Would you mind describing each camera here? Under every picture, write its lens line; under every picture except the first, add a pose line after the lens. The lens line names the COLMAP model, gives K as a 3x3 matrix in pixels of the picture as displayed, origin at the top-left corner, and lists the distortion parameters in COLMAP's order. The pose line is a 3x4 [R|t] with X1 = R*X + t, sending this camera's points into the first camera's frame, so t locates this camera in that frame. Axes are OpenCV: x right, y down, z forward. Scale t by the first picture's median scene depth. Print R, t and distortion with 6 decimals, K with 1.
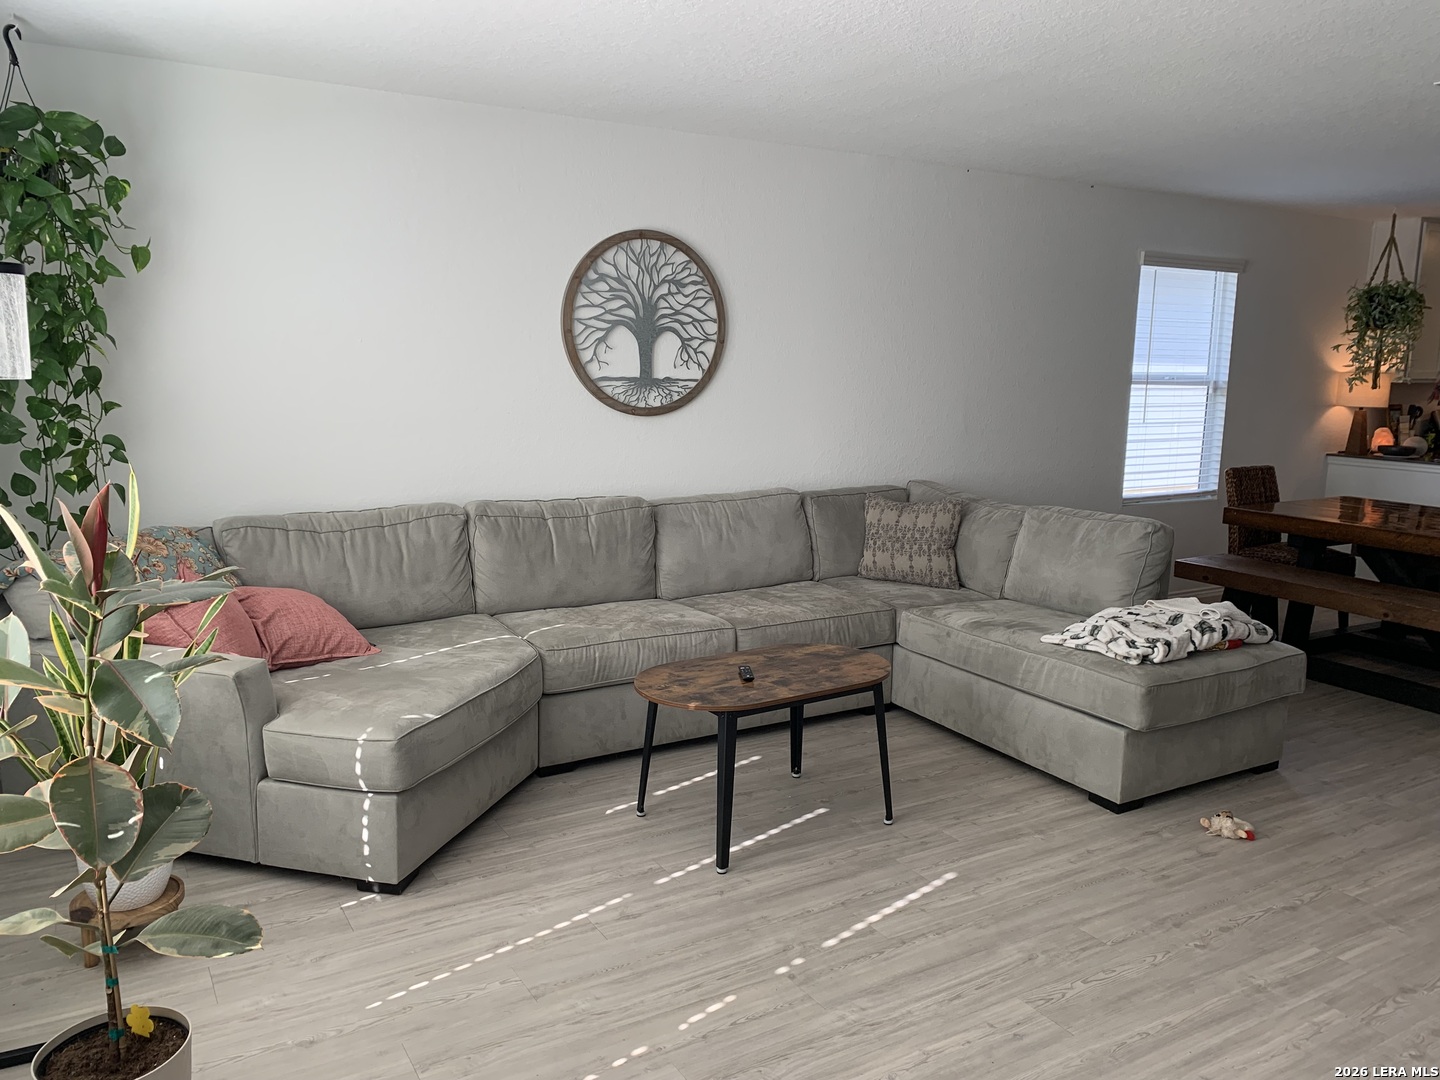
lens RADIAL K [[1103.8, 0, 707.9], [0, 1103.8, 537.5], [0, 0, 1]] dist [0.036372, -0.054263]
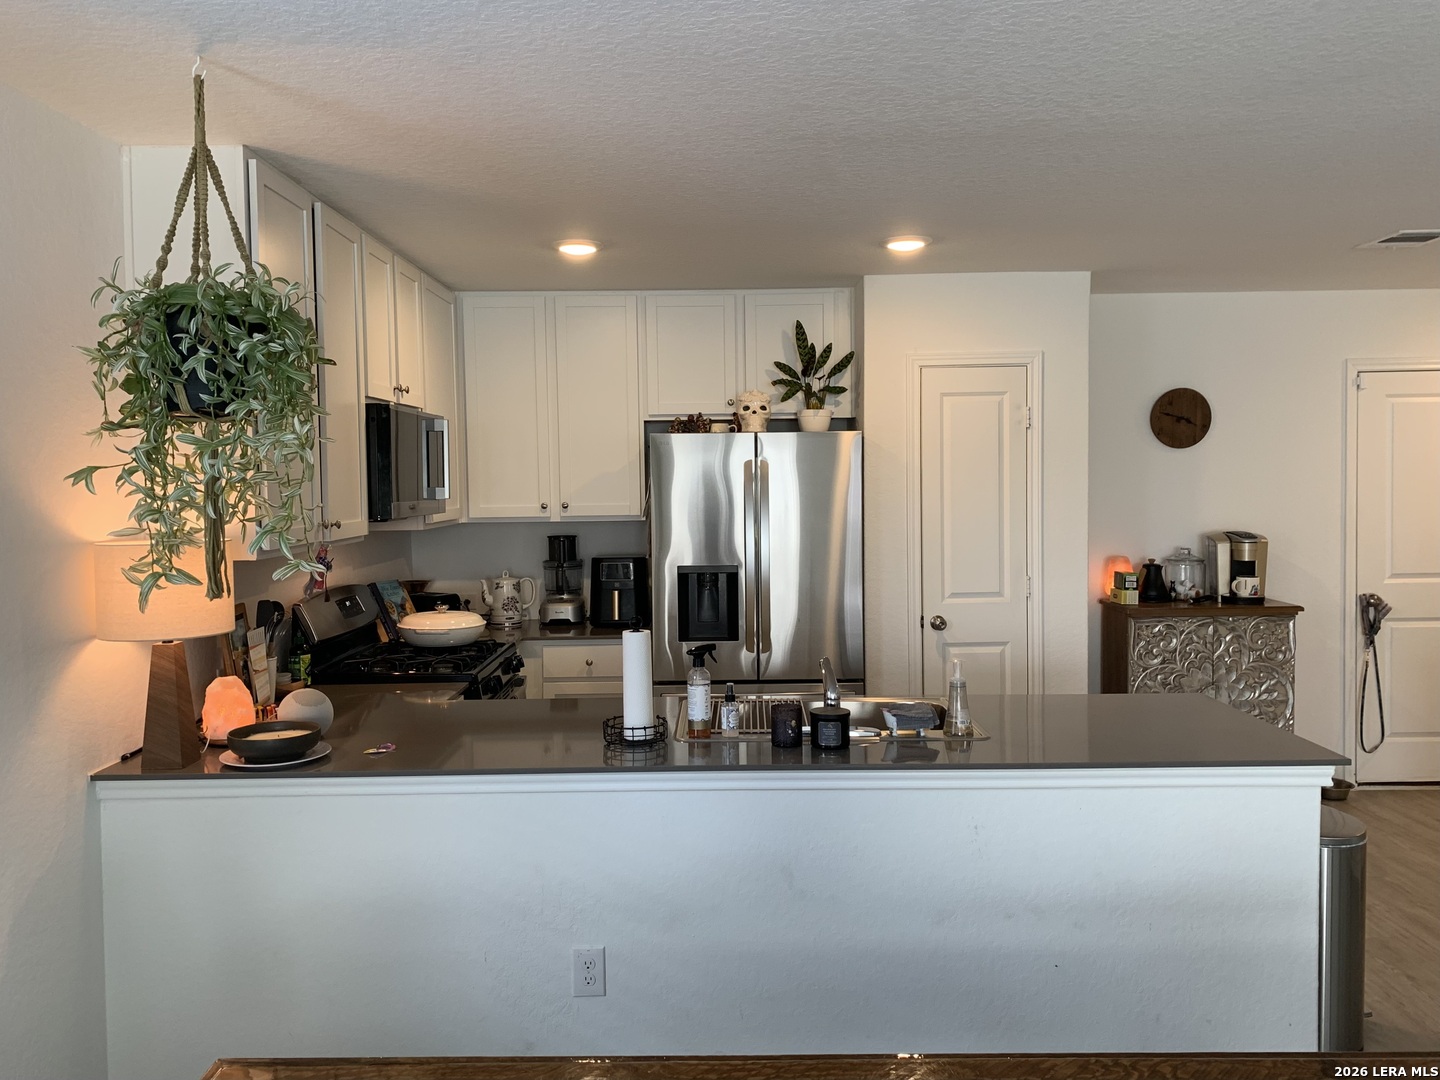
lens RADIAL K [[1103.8, 0, 729.6], [0, 1103.8, 537.4], [0, 0, 1]] dist [0.036372, -0.054263]
pose [[0.485289, -0.066952, 0.871787, 0.404912], [0.158151, 0.987339, -0.012210, -0.128706], [-0.859932, 0.143800, 0.489733, 0.735498]]
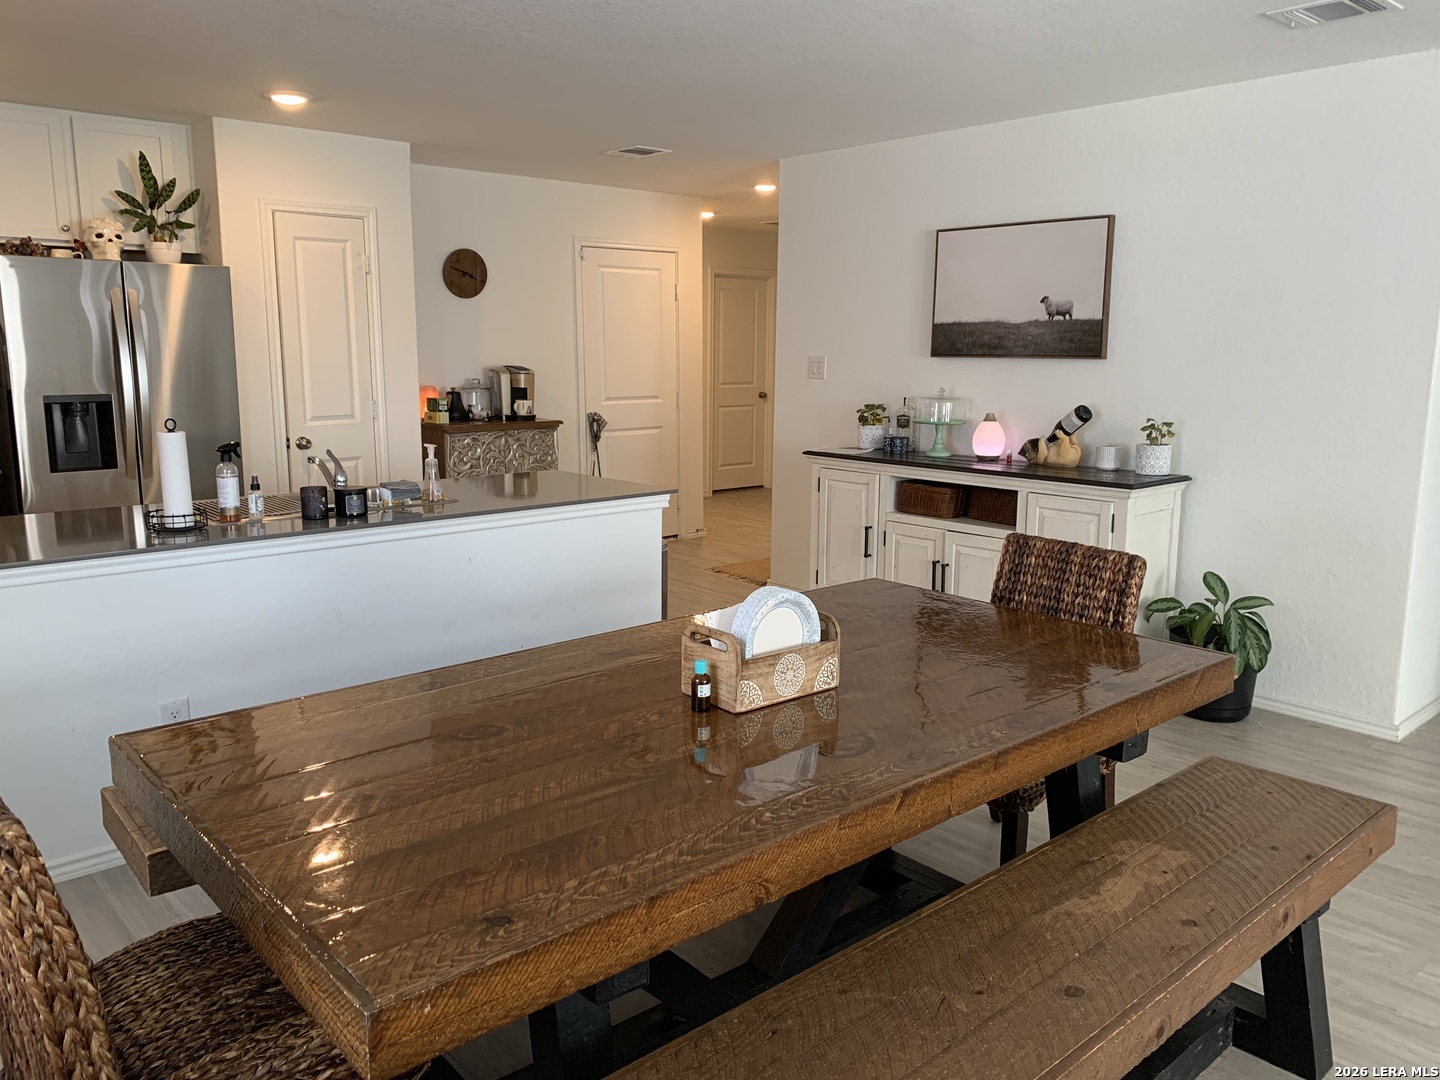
lens RADIAL K [[1103.8, 0, 706.4], [0, 1103.8, 512.1], [0, 0, 1]] dist [0.036372, -0.054263]
pose [[-0.226993, -0.164119, 0.959968, 0.239505], [0.145980, 0.968829, 0.200152, -0.131823], [-0.962893, 0.185570, -0.195959, 0.857282]]
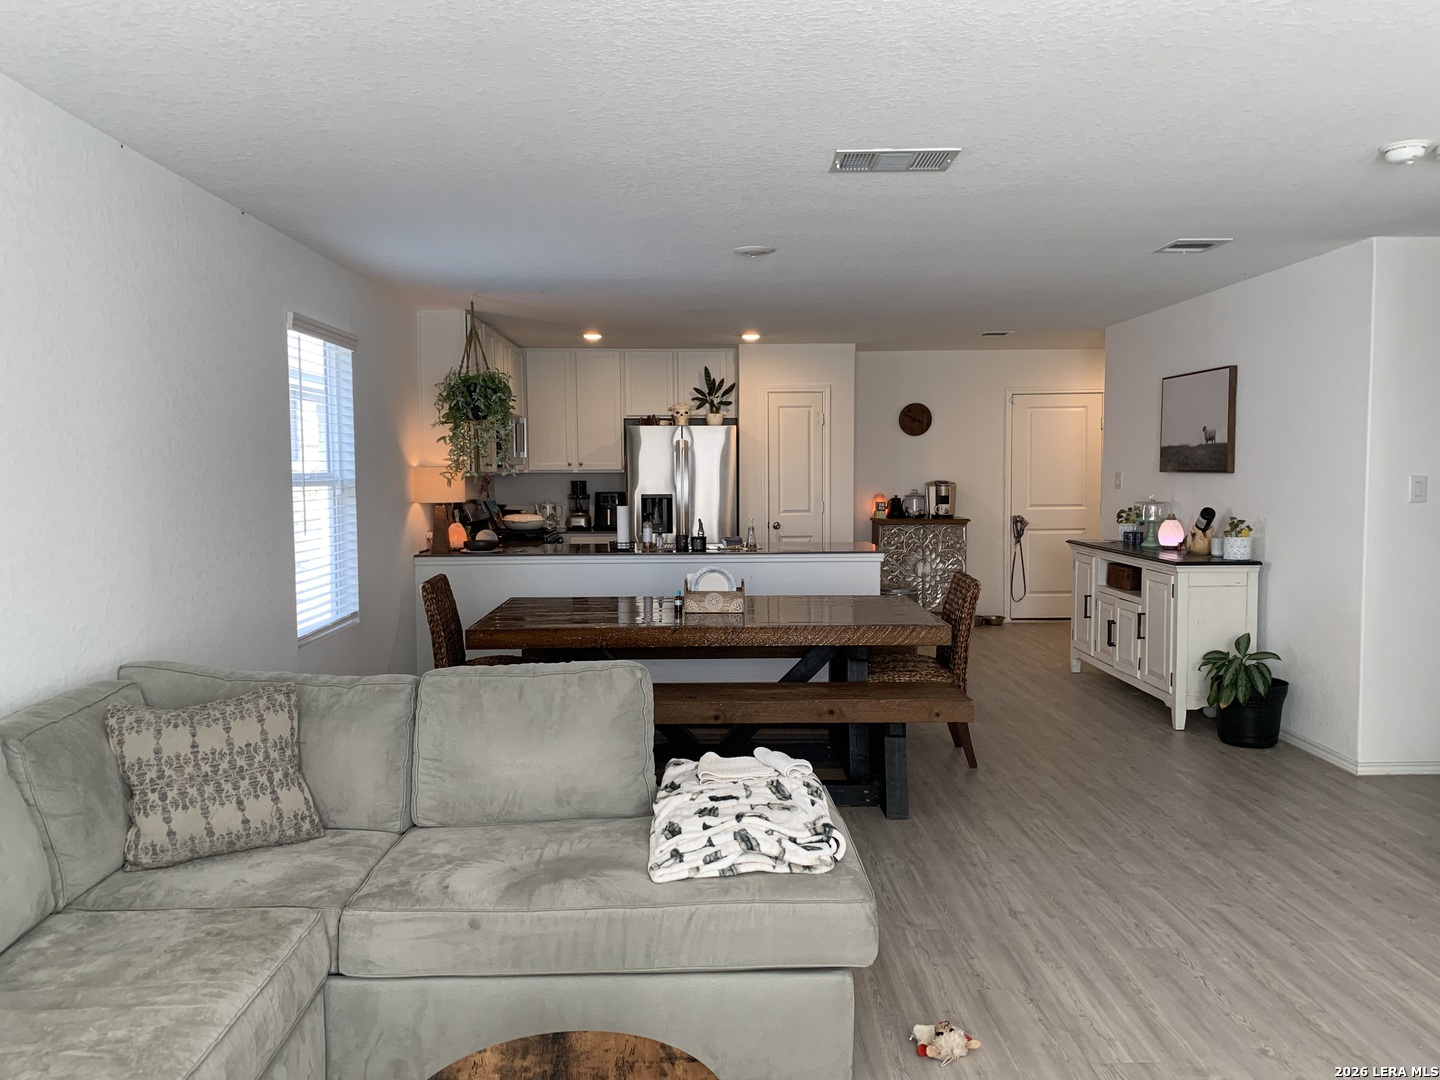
lens RADIAL K [[1103.8, 0, 723.7], [0, 1103.8, 537.8], [0, 0, 1]] dist [0.036372, -0.054263]
pose [[0.468775, -0.073209, 0.880279, -0.138837], [0.152216, 0.988347, 0.001137, -0.059419], [-0.870104, 0.133459, 0.474456, 0.393348]]
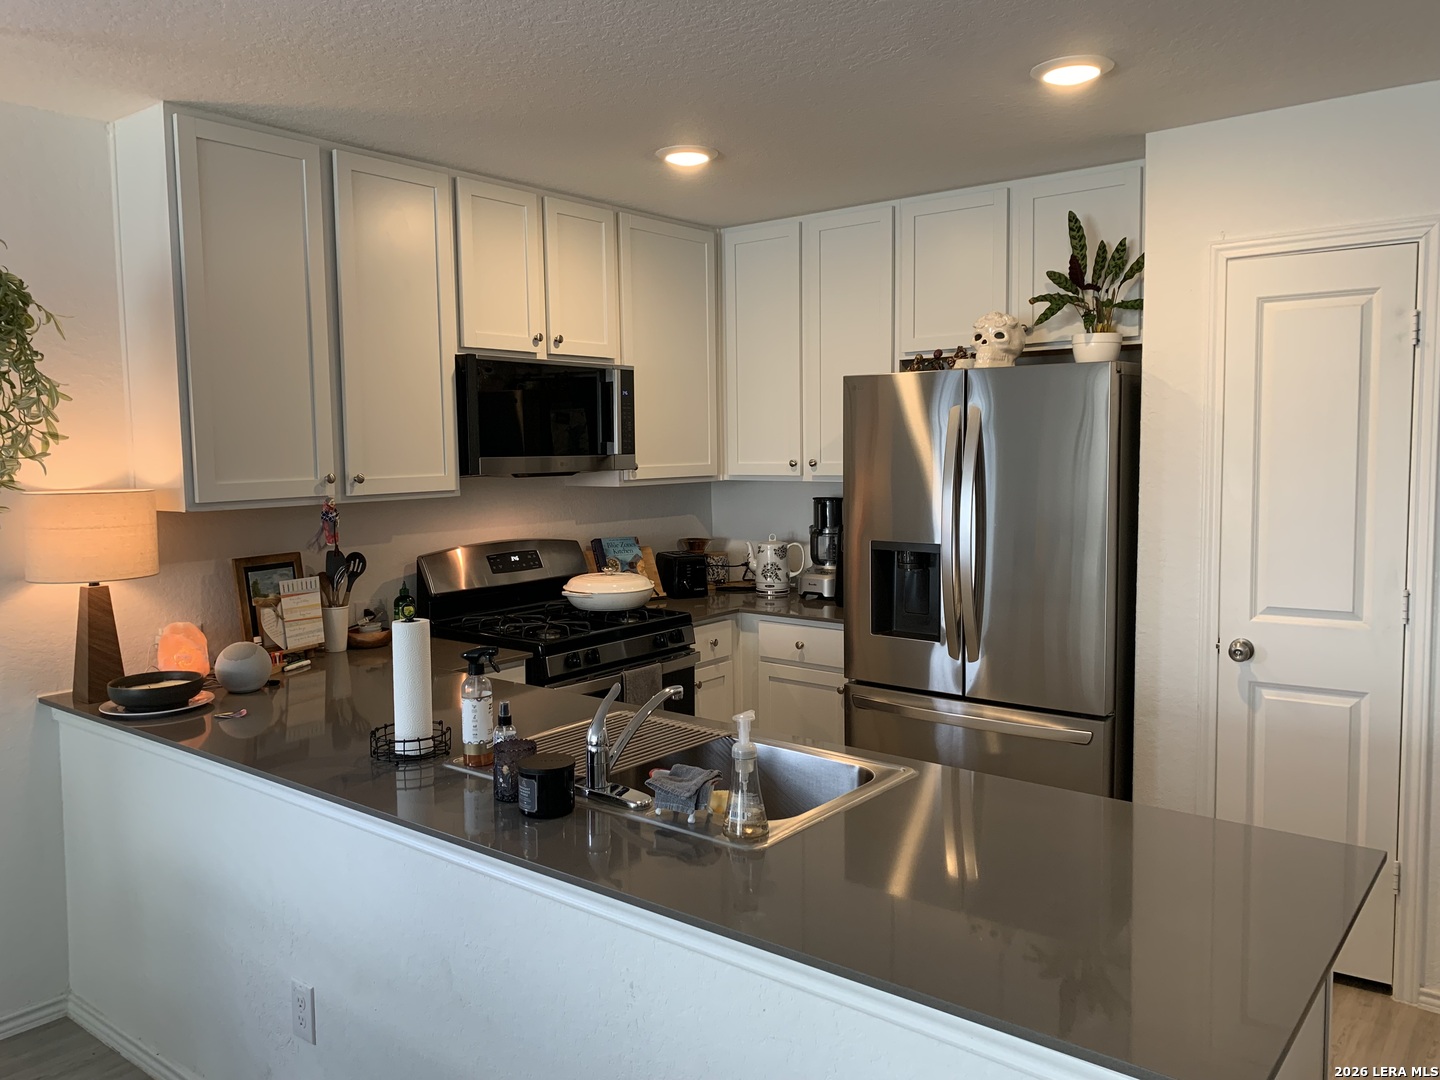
lens RADIAL K [[1103.8, 0, 717.8], [0, 1103.8, 526.1], [0, 0, 1]] dist [0.036372, -0.054263]
pose [[0.919405, -0.056215, 0.389275, 0.695809], [0.087303, 0.994212, -0.062623, -0.104230], [-0.383501, 0.091560, 0.918991, 0.626567]]
